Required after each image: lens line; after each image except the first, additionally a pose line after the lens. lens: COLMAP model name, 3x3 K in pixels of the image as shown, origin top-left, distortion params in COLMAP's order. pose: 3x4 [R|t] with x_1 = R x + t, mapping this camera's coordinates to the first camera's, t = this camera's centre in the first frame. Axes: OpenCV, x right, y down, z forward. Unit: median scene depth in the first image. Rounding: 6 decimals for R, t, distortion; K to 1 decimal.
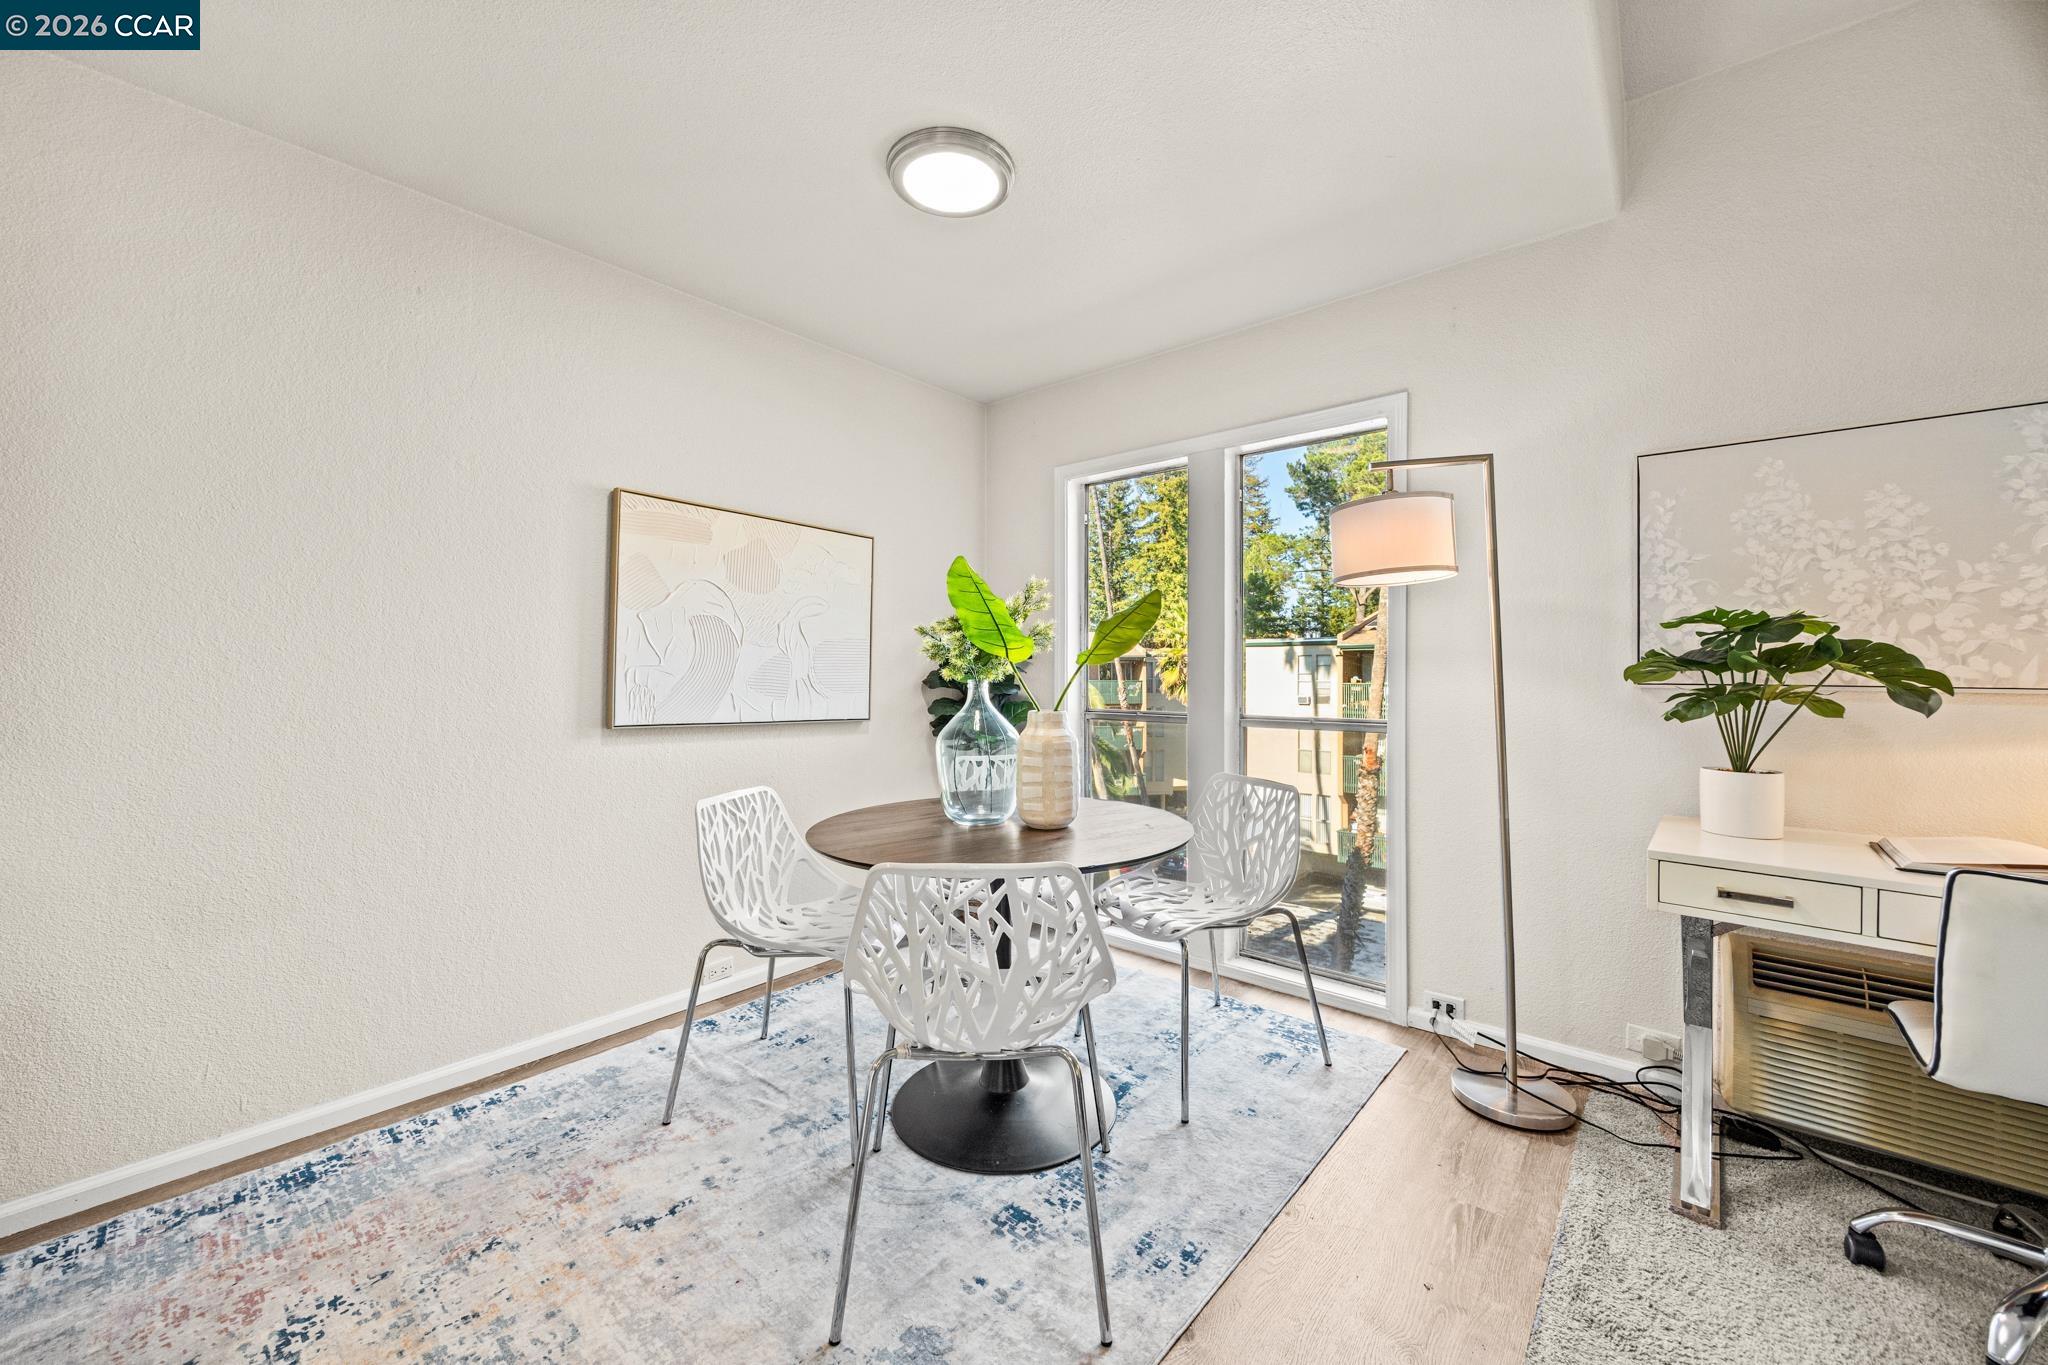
lens RADIAL K [[776.5, 0, 1022.3], [0, 776.5, 667.6], [0, 0, 1]] dist [-0.002827, 0.000030]
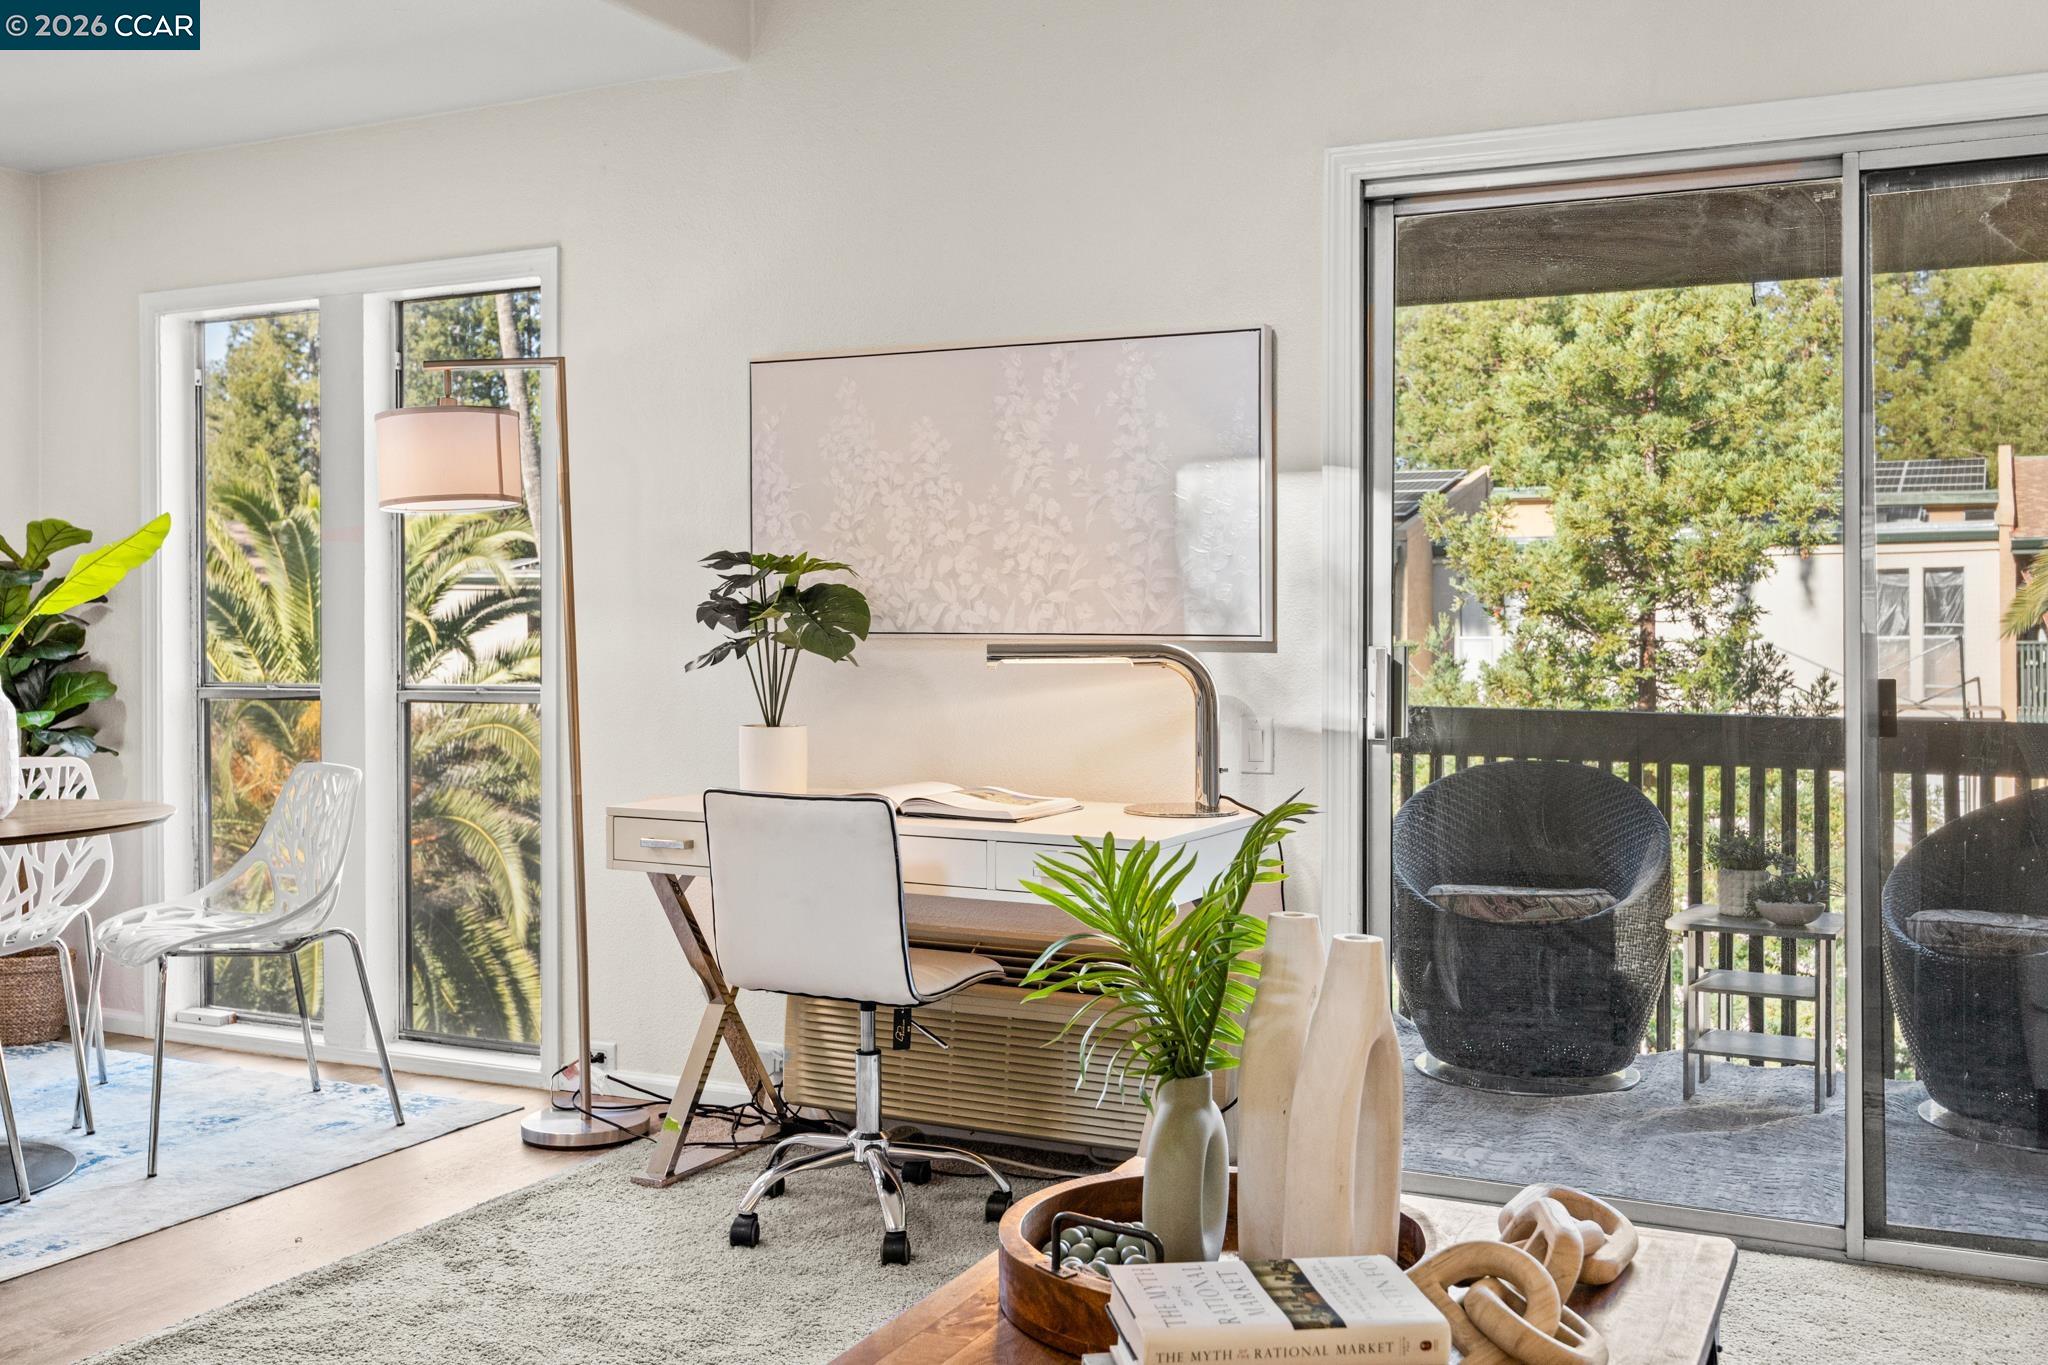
lens RADIAL K [[1949.9, 0, 1022.7], [0, 1949.9, 622.6], [0, 0, 1]] dist [0.005936, -0.004917]
pose [[0.969071, -0.006711, 0.246691, 0.553883], [0.005317, 0.999966, 0.006318, -0.001961], [-0.246725, -0.004811, 0.969074, -1.120592]]
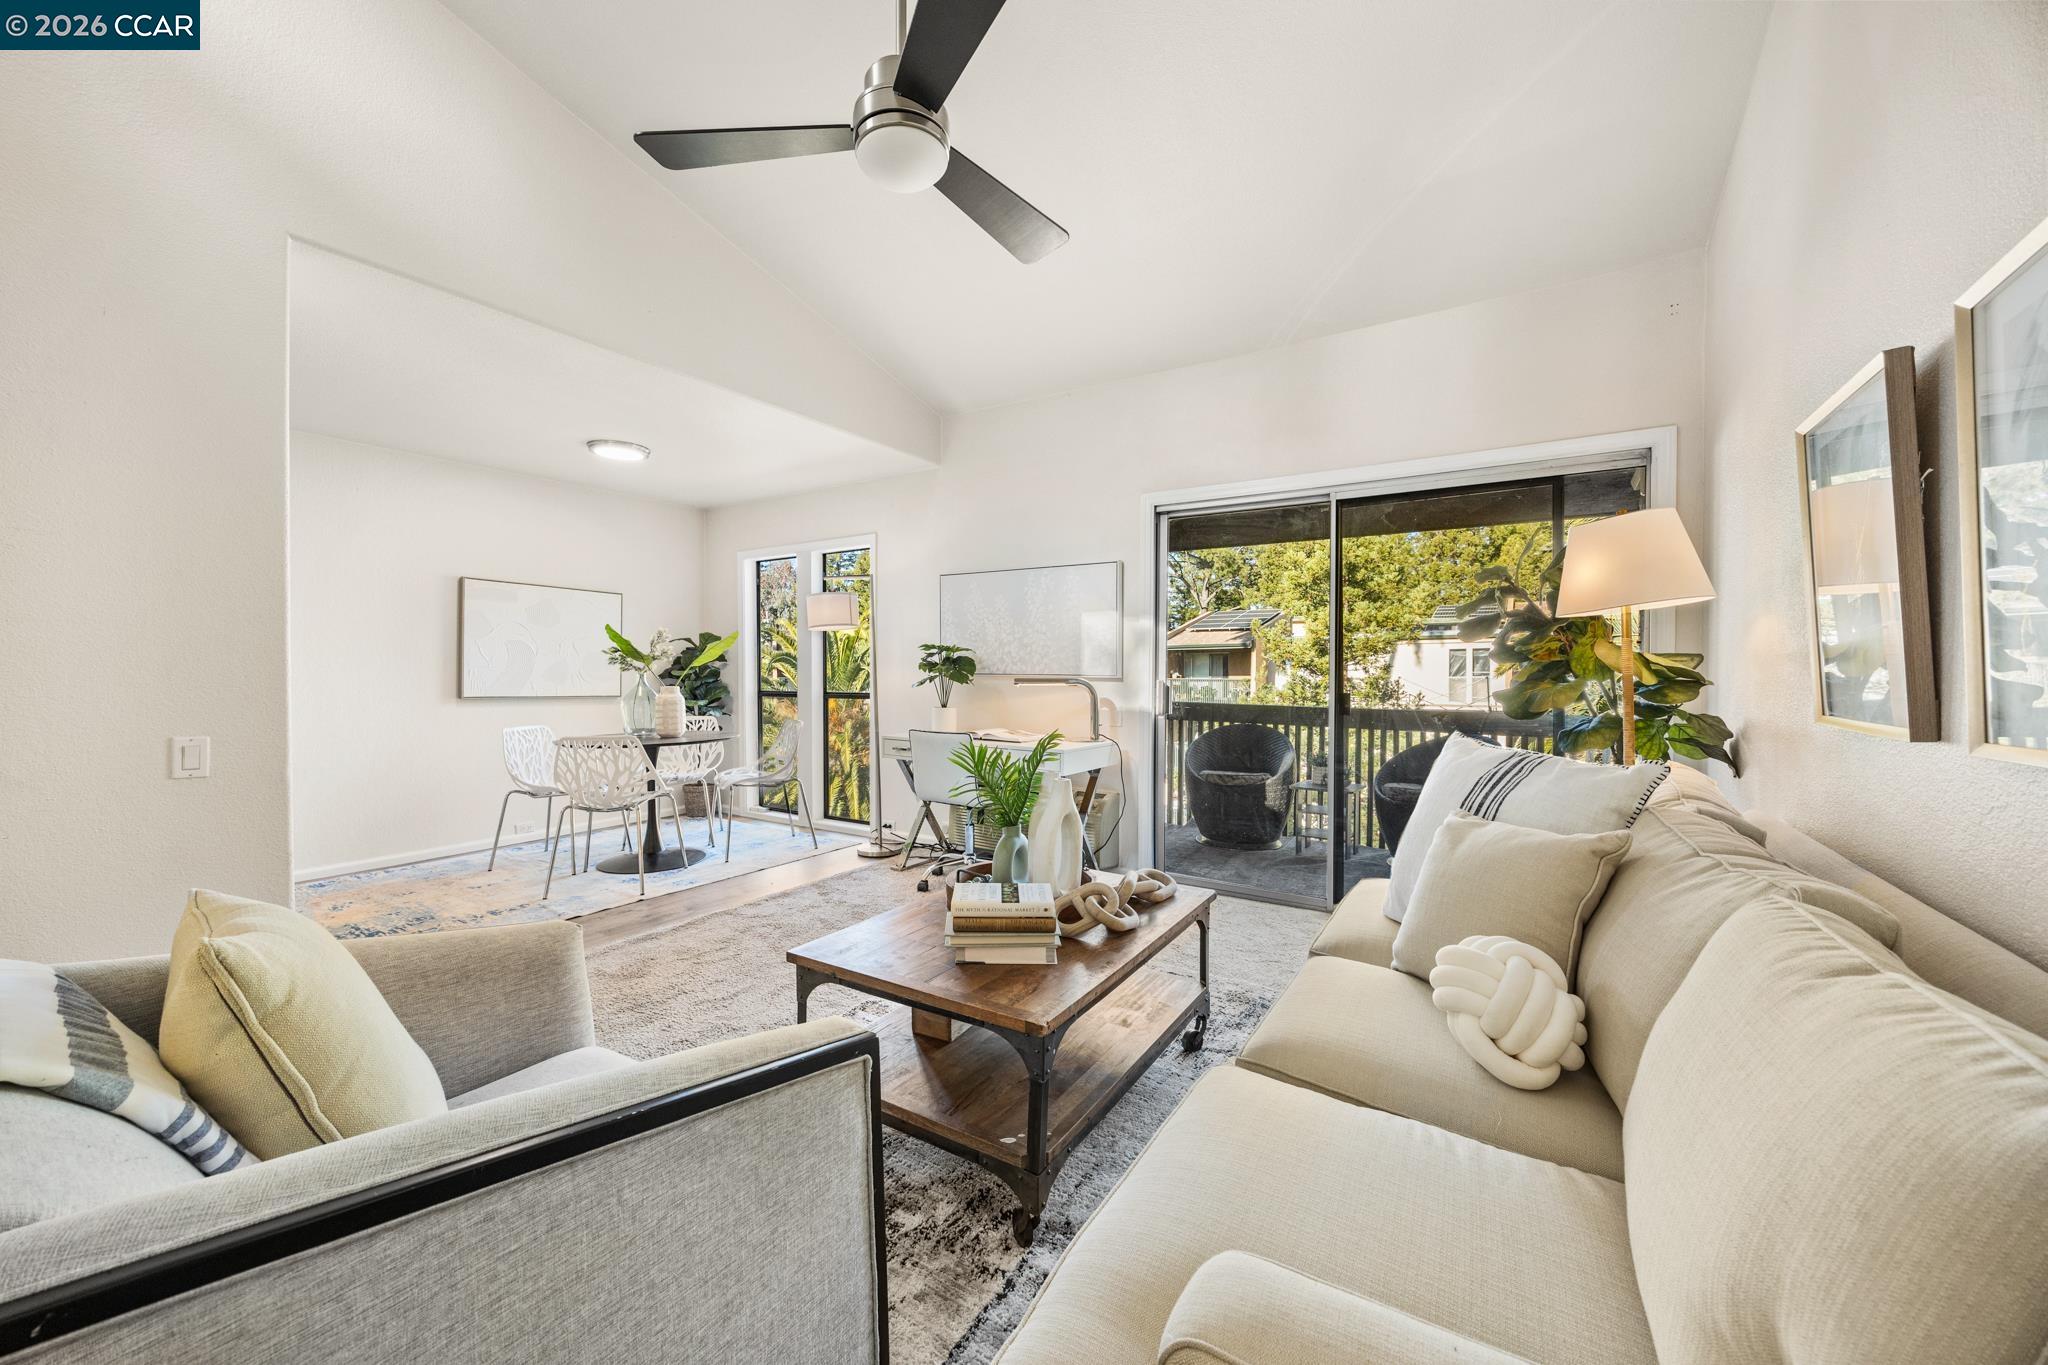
lens RADIAL K [[767.0, 0, 1024.0], [0, 767.0, 682.5], [0, 0, 1]] dist [-0.006017, -0.000256]
pose [[0.991052, -0.005117, 0.133375, 0.730884], [0.002104, 0.999740, 0.022721, -0.004177], [-0.133456, -0.022237, 0.990805, -1.298415]]
